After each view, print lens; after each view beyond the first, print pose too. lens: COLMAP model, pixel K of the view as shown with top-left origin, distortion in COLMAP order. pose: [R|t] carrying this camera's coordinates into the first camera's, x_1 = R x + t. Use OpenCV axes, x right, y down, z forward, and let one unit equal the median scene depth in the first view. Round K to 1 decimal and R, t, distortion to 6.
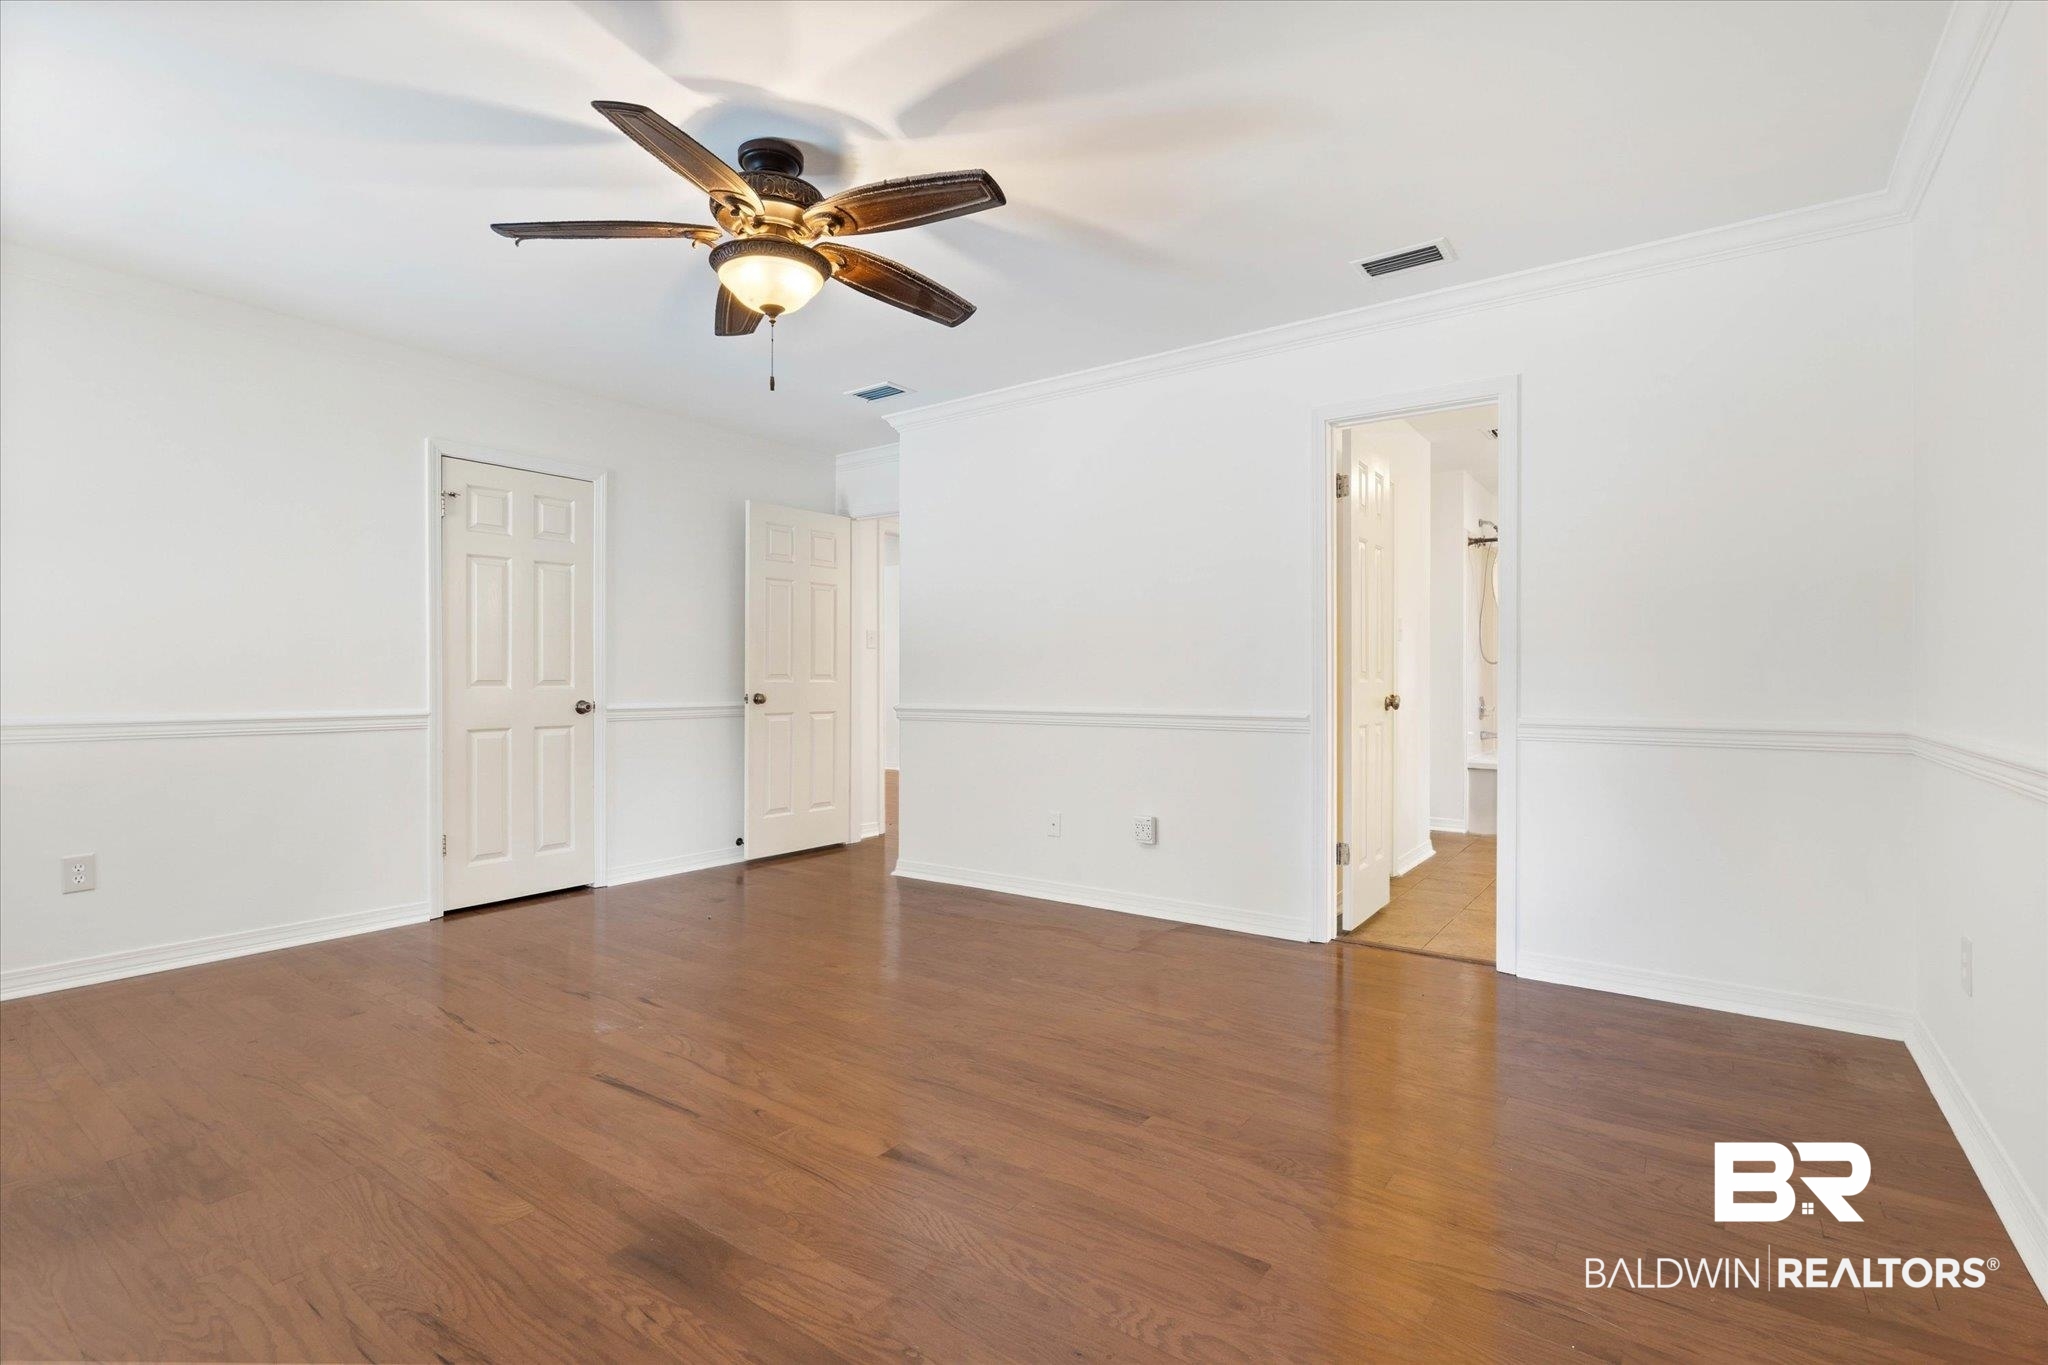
lens RADIAL K [[947.4, 0, 1025.7], [0, 947.4, 658.2], [0, 0, 1]] dist [-0.000441, 0.000032]
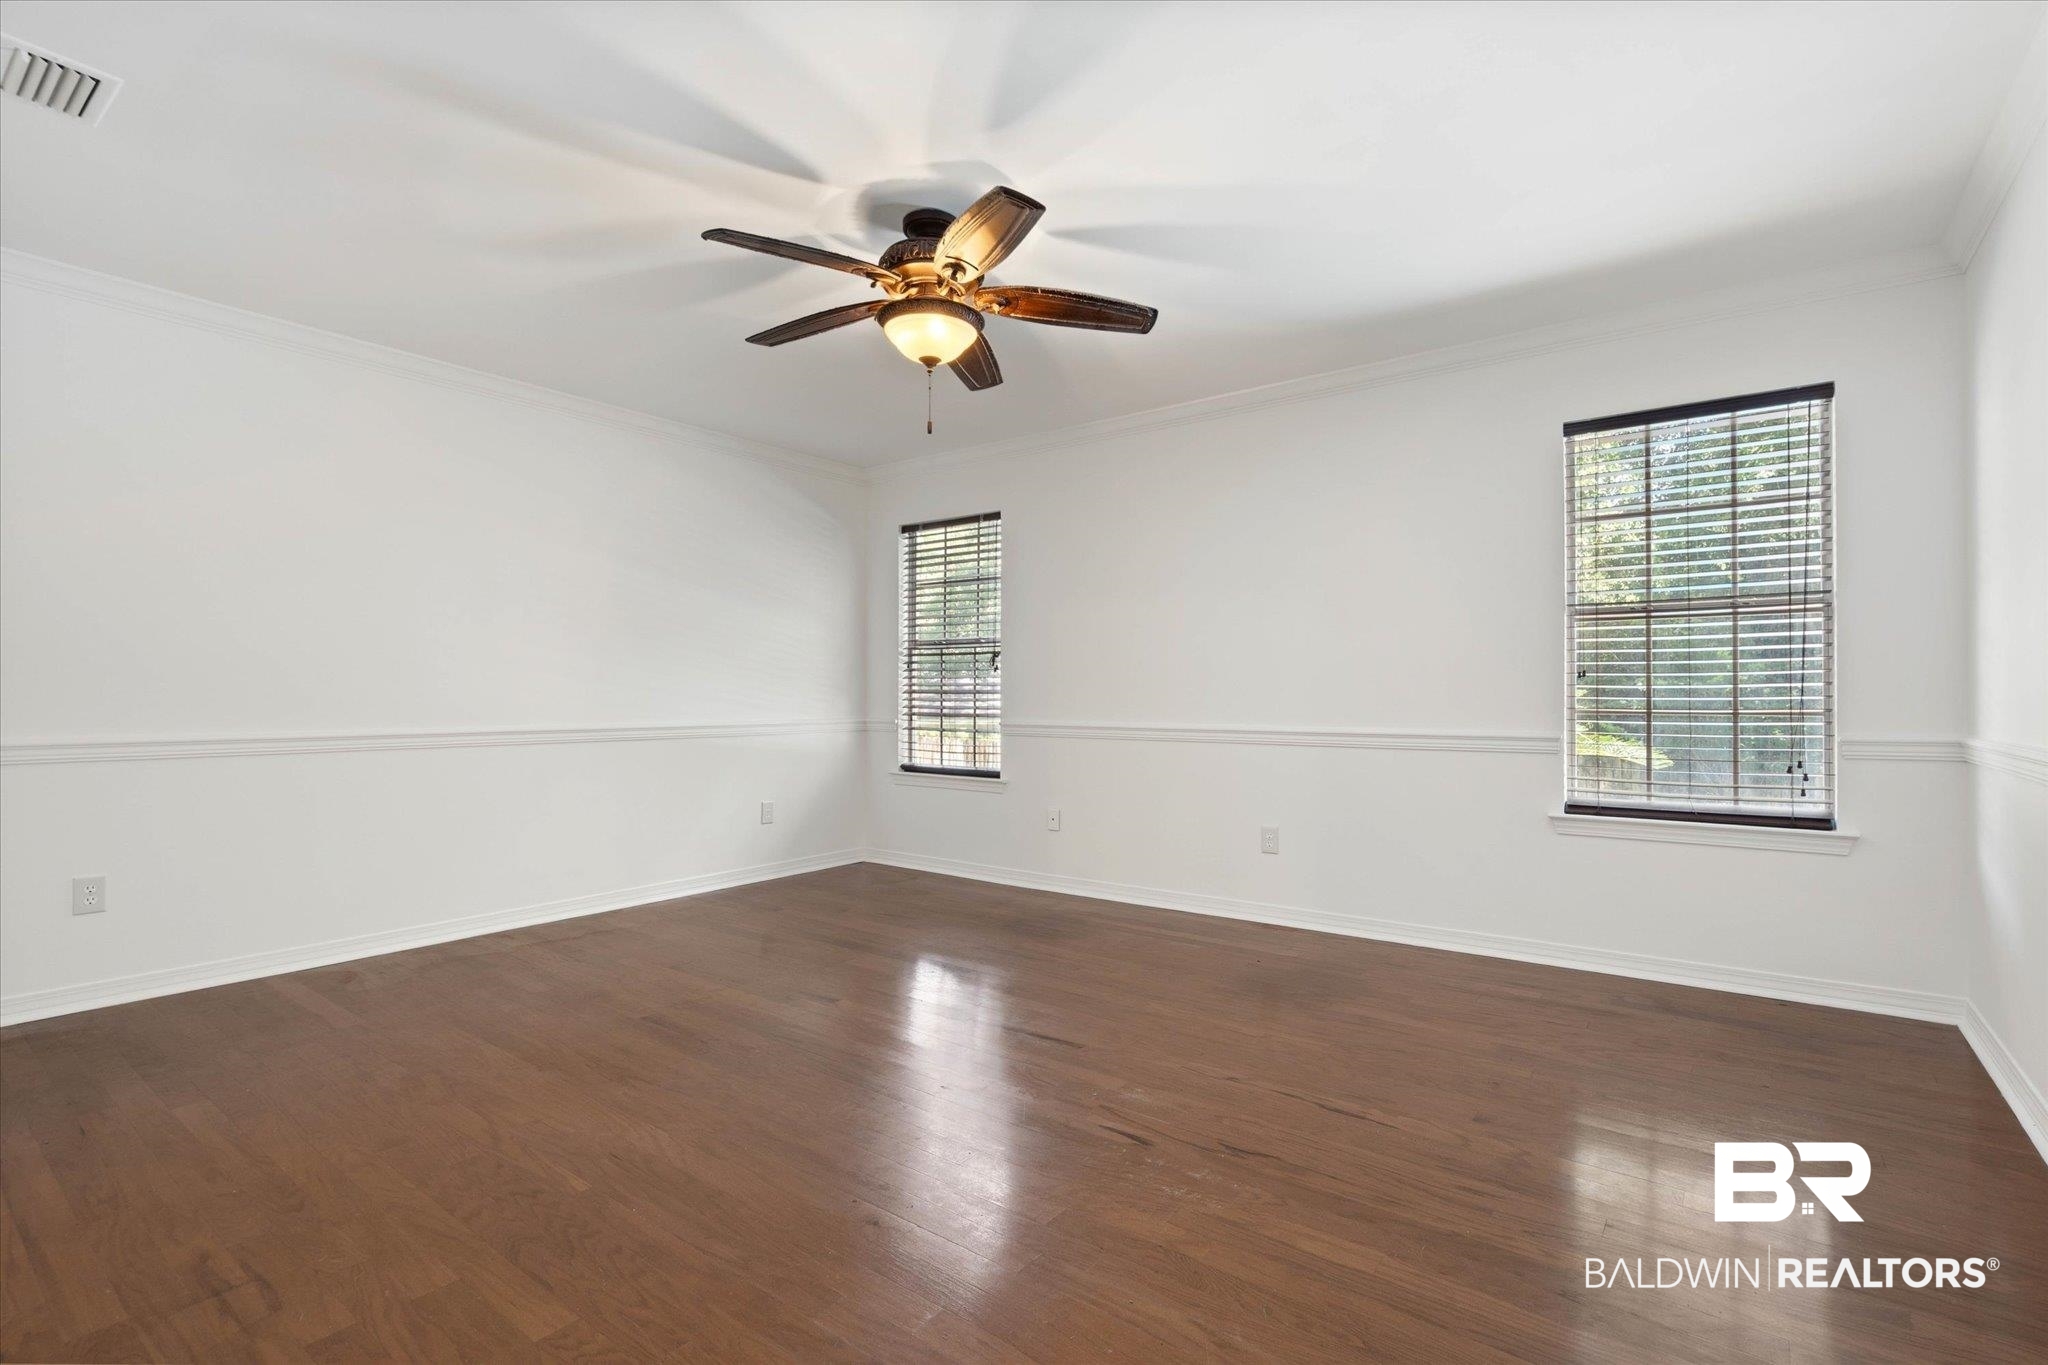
lens RADIAL K [[947.4, 0, 1025.7], [0, 947.4, 658.2], [0, 0, 1]] dist [-0.000441, 0.000032]
pose [[-0.999481, 0.008189, 0.031141, -0.409617], [0.006300, 0.998162, -0.060278, 0.046136], [-0.031578, -0.060050, -0.997696, 2.074529]]
